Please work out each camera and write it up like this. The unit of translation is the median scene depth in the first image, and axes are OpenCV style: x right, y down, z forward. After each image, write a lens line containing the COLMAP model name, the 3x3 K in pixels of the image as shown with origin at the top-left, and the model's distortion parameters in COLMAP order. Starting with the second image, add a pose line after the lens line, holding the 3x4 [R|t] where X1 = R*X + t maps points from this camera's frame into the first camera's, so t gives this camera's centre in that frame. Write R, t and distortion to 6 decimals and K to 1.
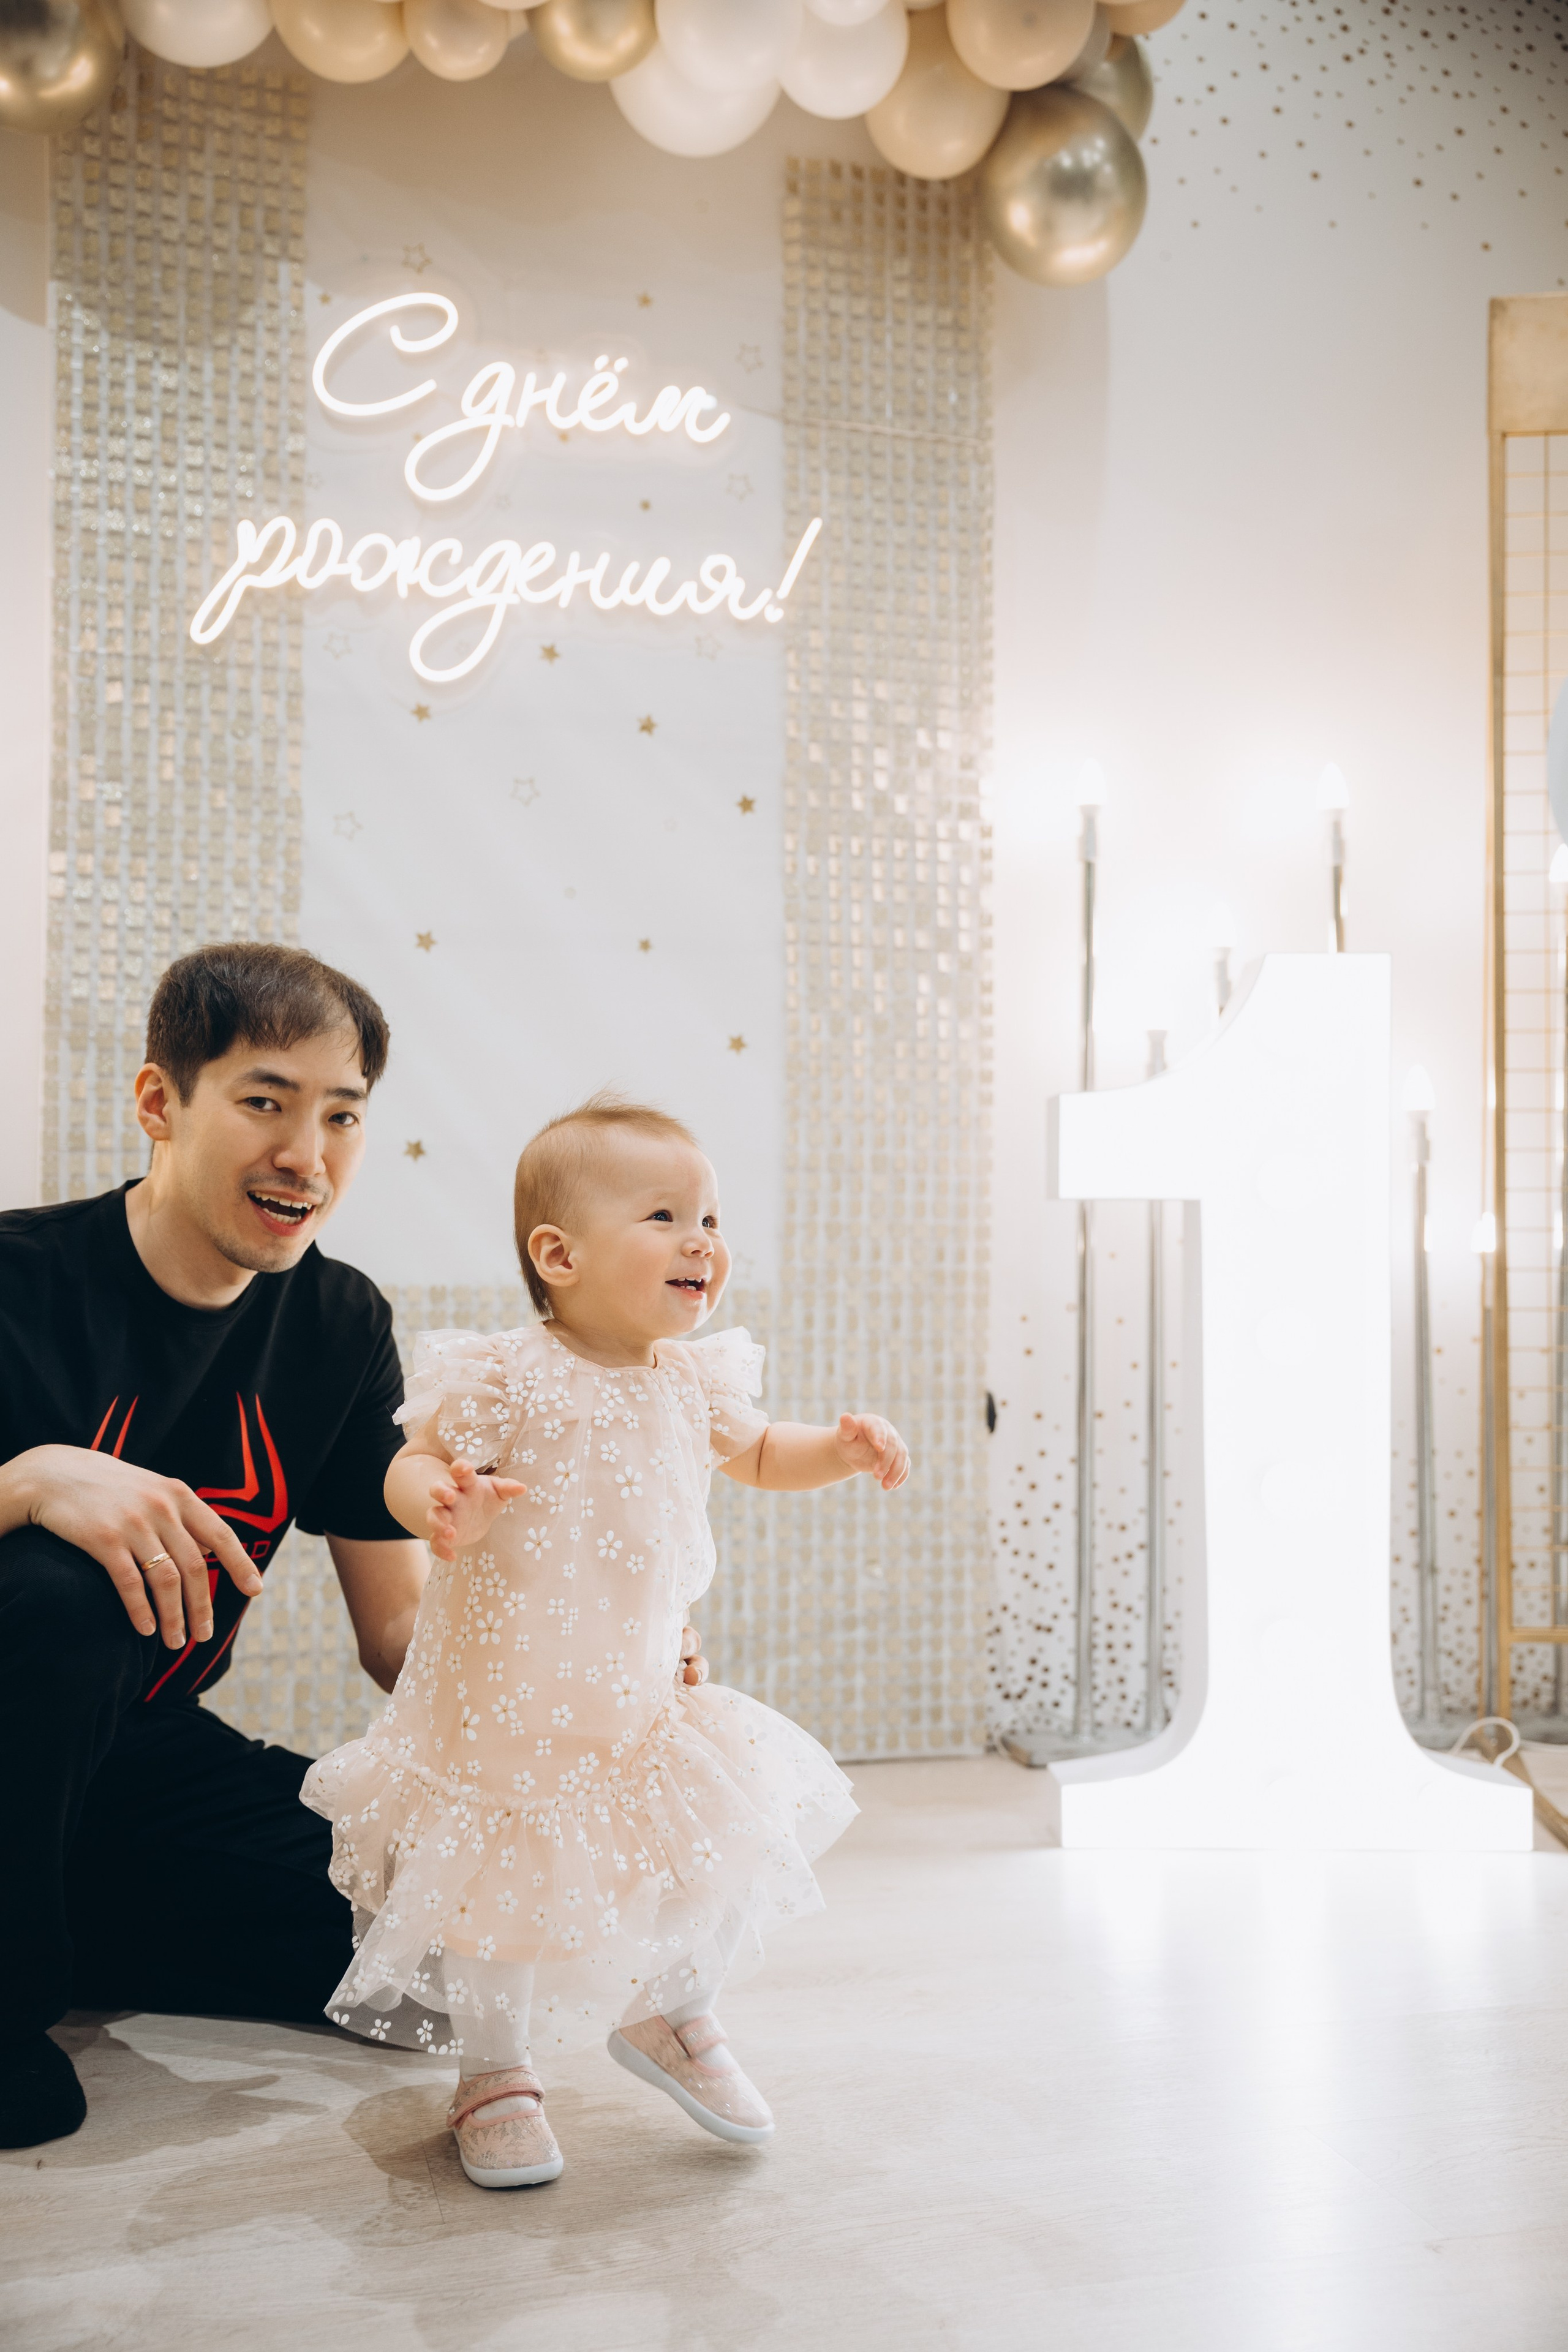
lens RADIAL K [[2179.2, 0, 811.2], [0, 2179.2, 1185.3], [0, 0, 1]] dist [0.056262, 0.000000]
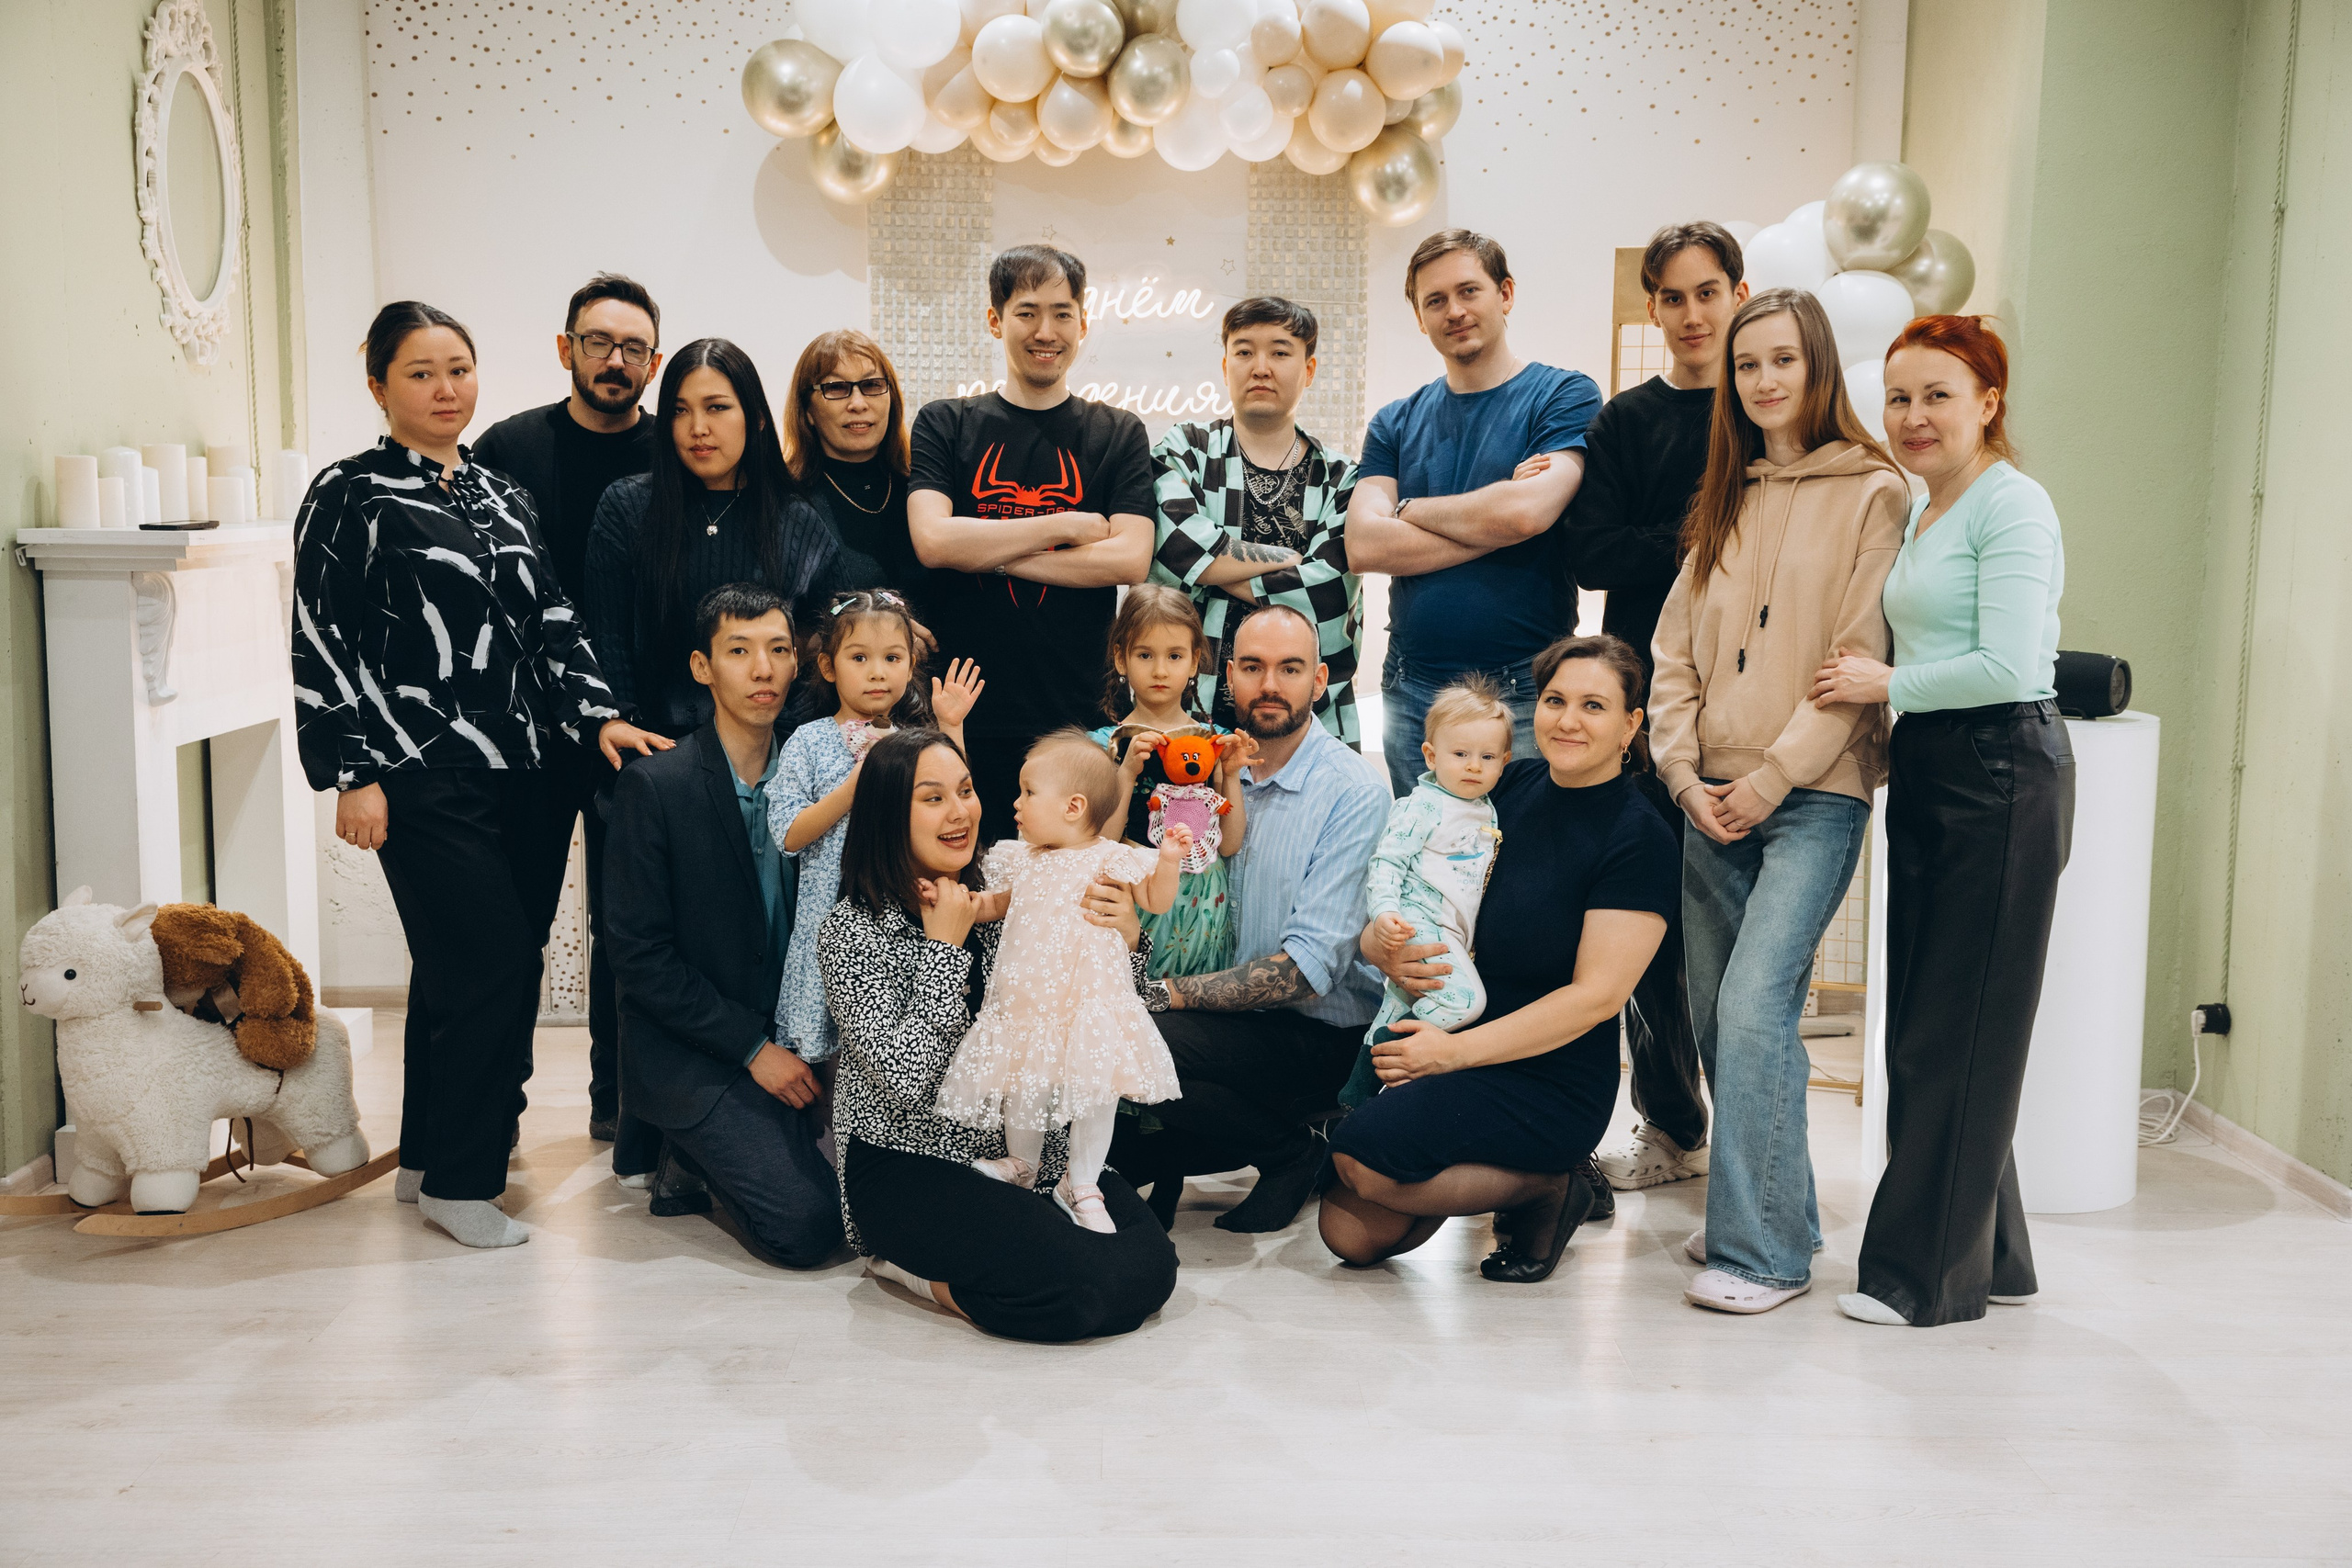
lens RADIAL K [[2526.6, 0, 1186.9], [0, 2526.6, 789.5], [0, 0, 1]] dist [0.110851, 0.000000]
pose [[0.967066, 0.042770, -0.250905, 0.504960], [-0.001040, 0.986436, 0.164141, -0.303281], [0.254522, -0.158475, 0.953994, -1.134493]]
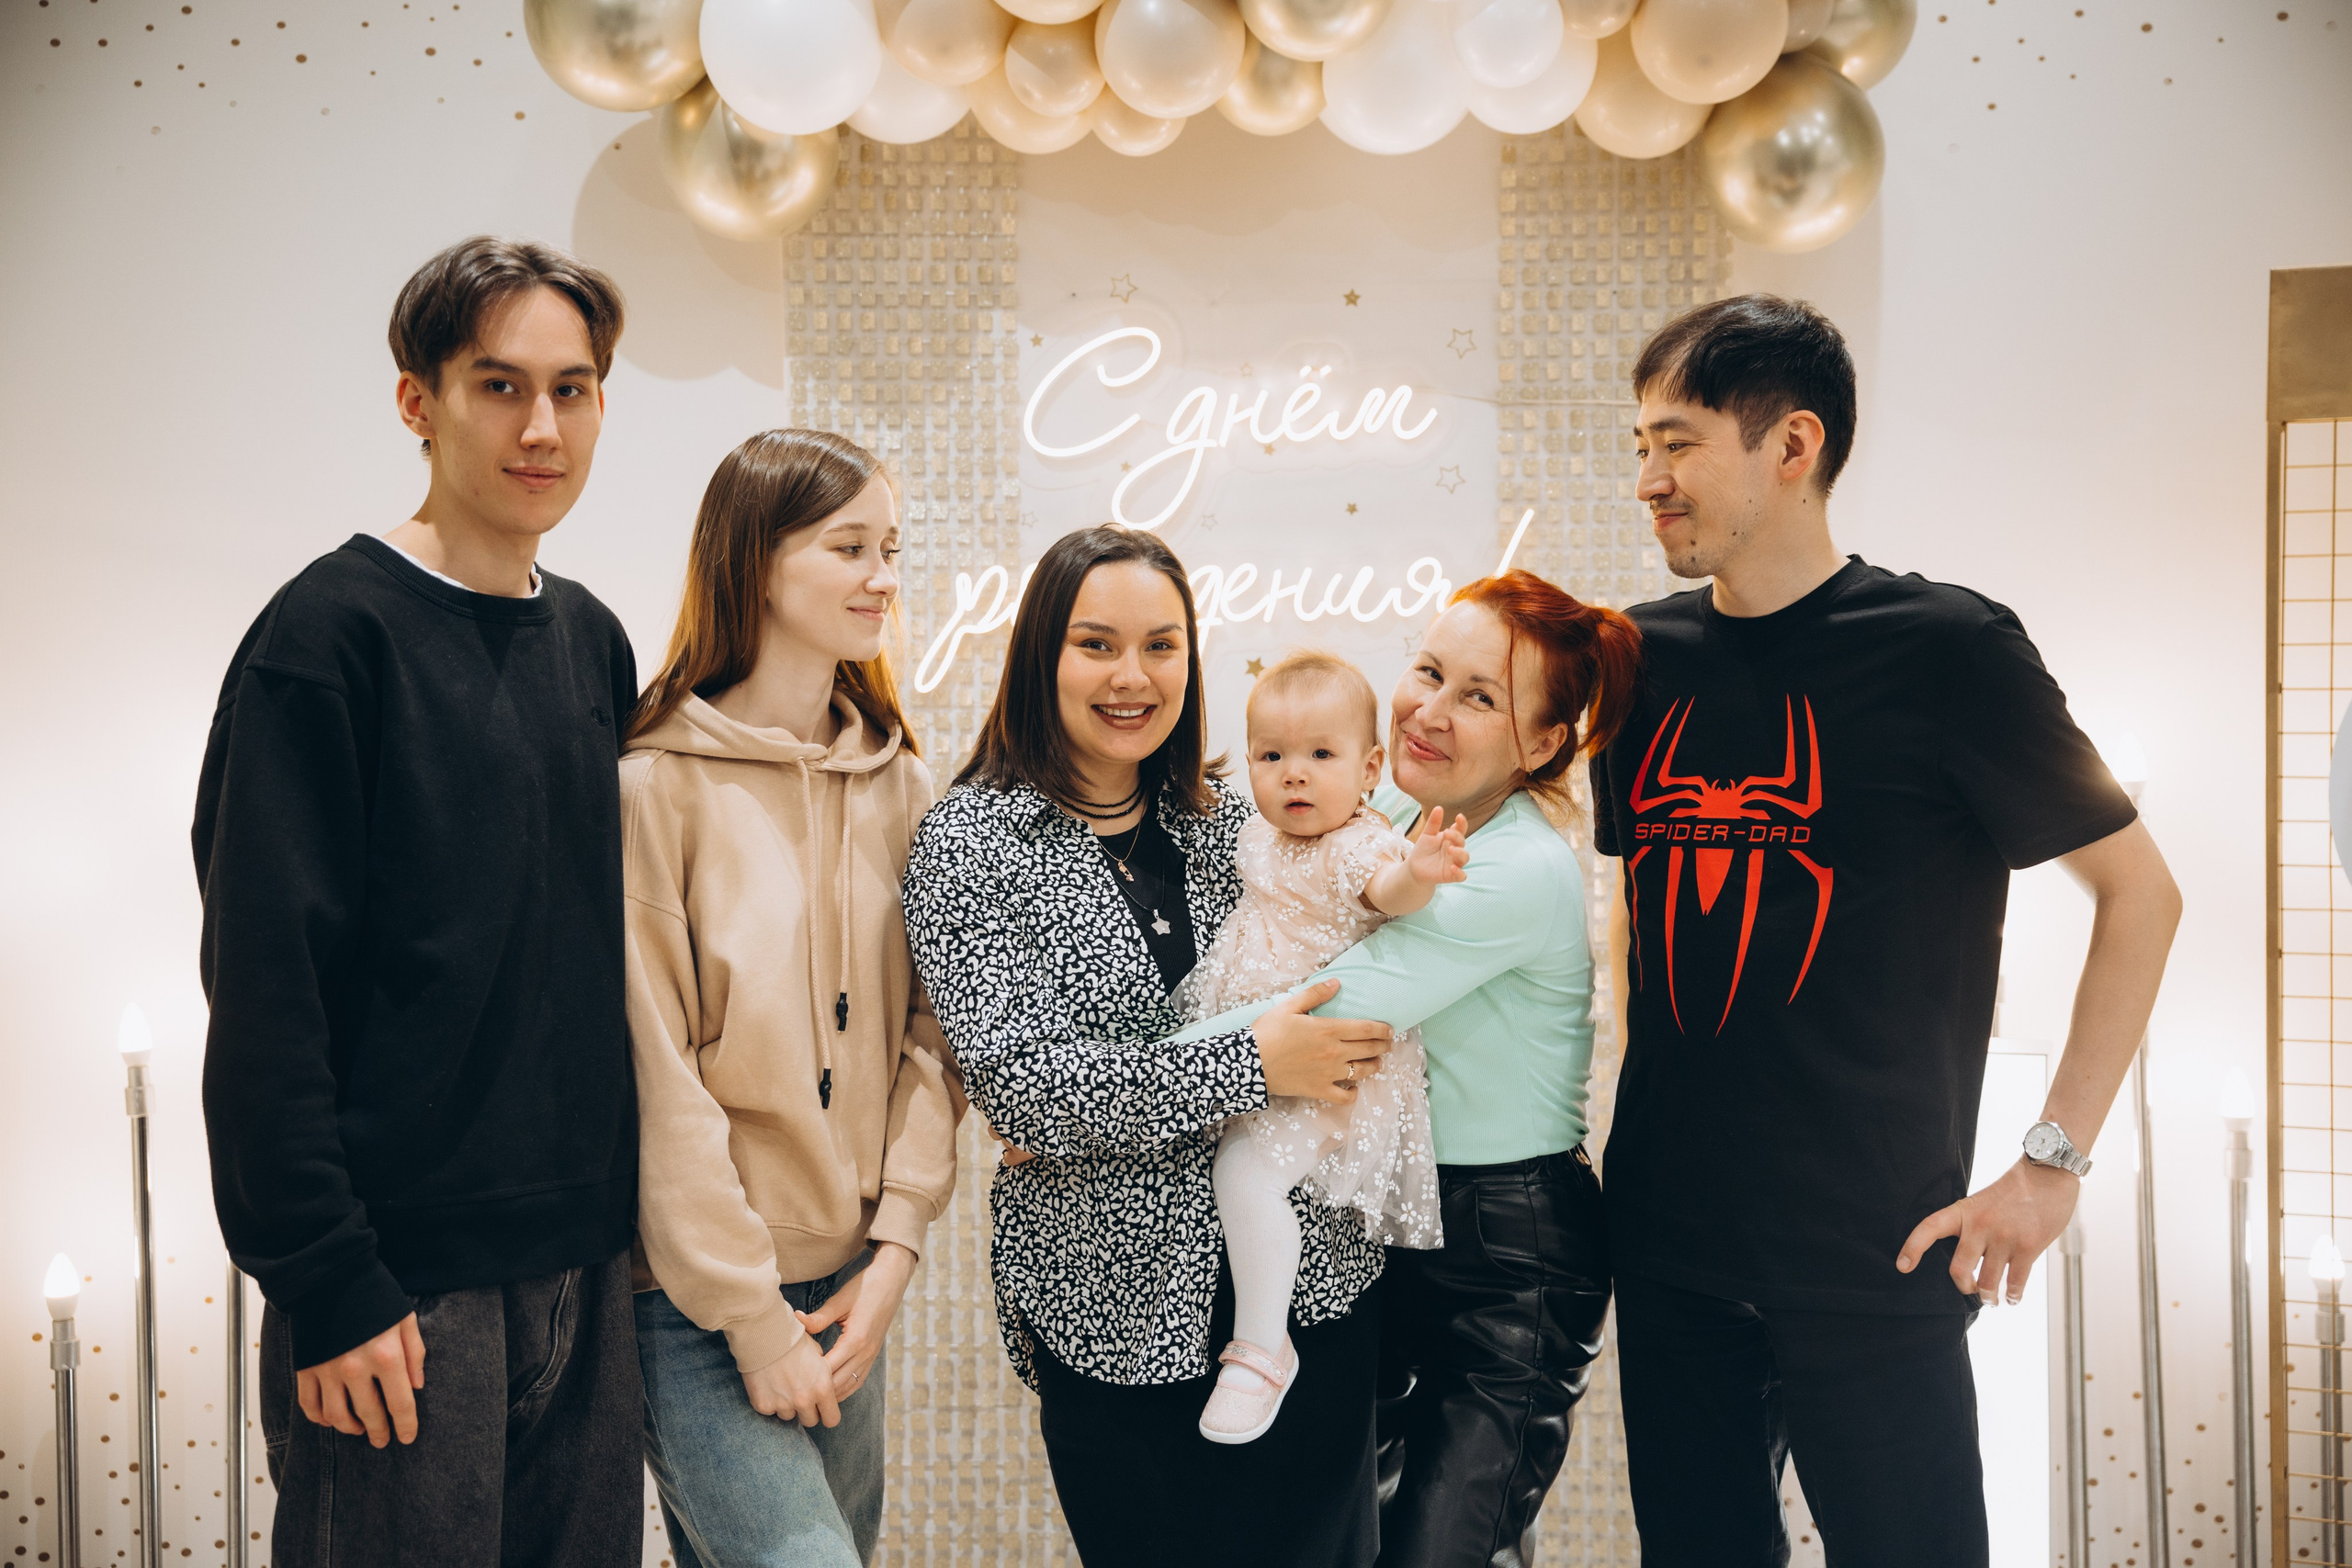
lens RADIAL K [[2915.0, 0, 1177.9], [0, 2915.0, 788.9], [0, 0, 1]] dist [0.185937, 0.000000]
pose [[0.956513, 0.004029, -0.291663, 0.237553], [0.019938, 0.996663, 0.079154, -0.294477], [0.291009, -0.081526, 0.953240, -0.294343]]
